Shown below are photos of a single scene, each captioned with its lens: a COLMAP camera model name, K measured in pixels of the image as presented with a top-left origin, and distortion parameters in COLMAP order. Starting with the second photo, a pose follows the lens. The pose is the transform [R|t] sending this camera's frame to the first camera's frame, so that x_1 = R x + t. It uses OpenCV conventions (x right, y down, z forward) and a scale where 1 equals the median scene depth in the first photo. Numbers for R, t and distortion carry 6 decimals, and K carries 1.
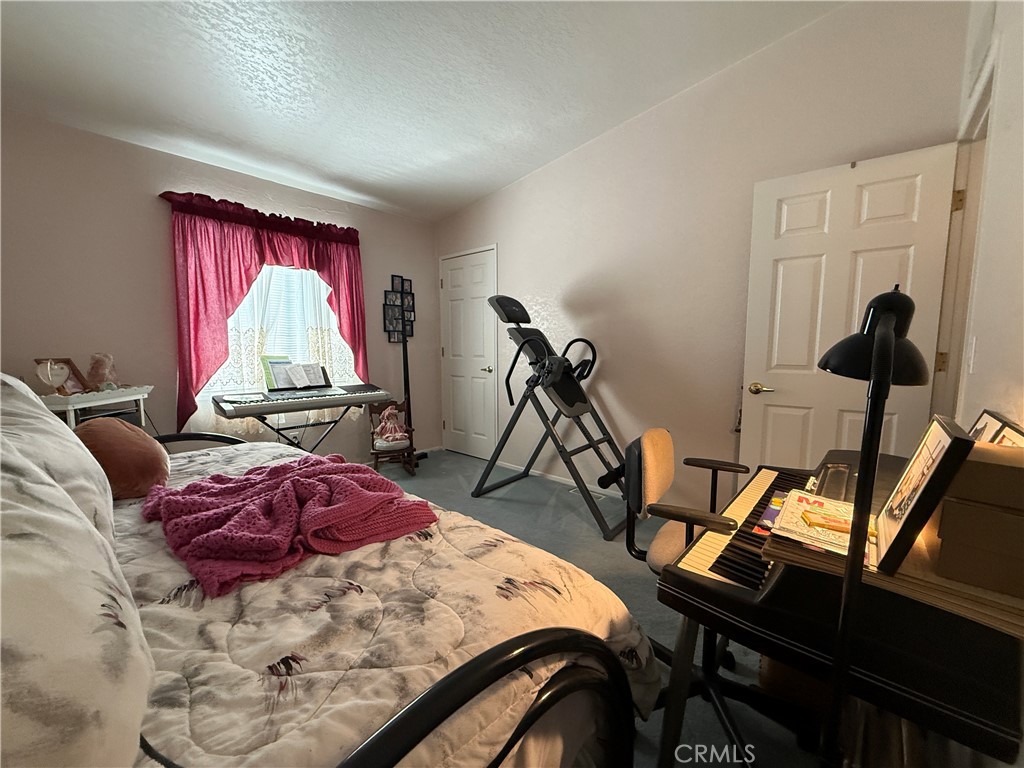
lens RADIAL K [[407.2, 0, 511.8], [0, 407.2, 386.5], [0, 0, 1]] dist [-0.002629, -0.000122]
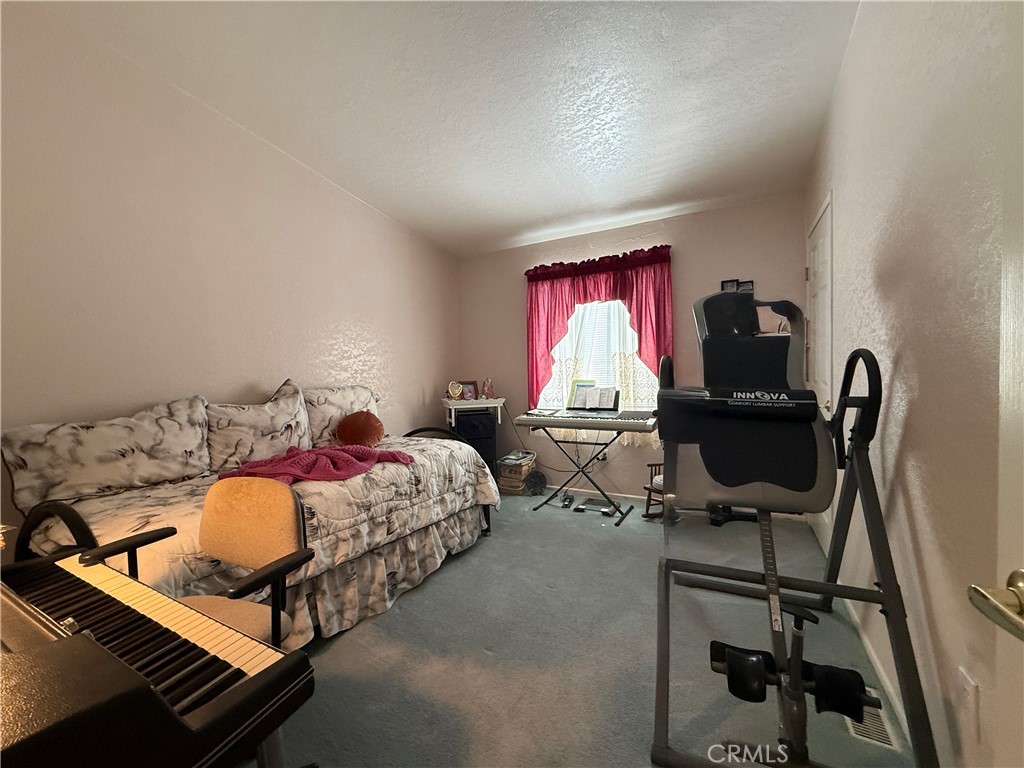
lens RADIAL K [[407.2, 0, 511.8], [0, 407.2, 386.5], [0, 0, 1]] dist [-0.002629, -0.000122]
pose [[0.228107, 0.028883, -0.973208, 0.523478], [-0.071433, 0.997363, 0.012856, -0.057286], [0.971012, 0.066586, 0.229569, 0.534754]]
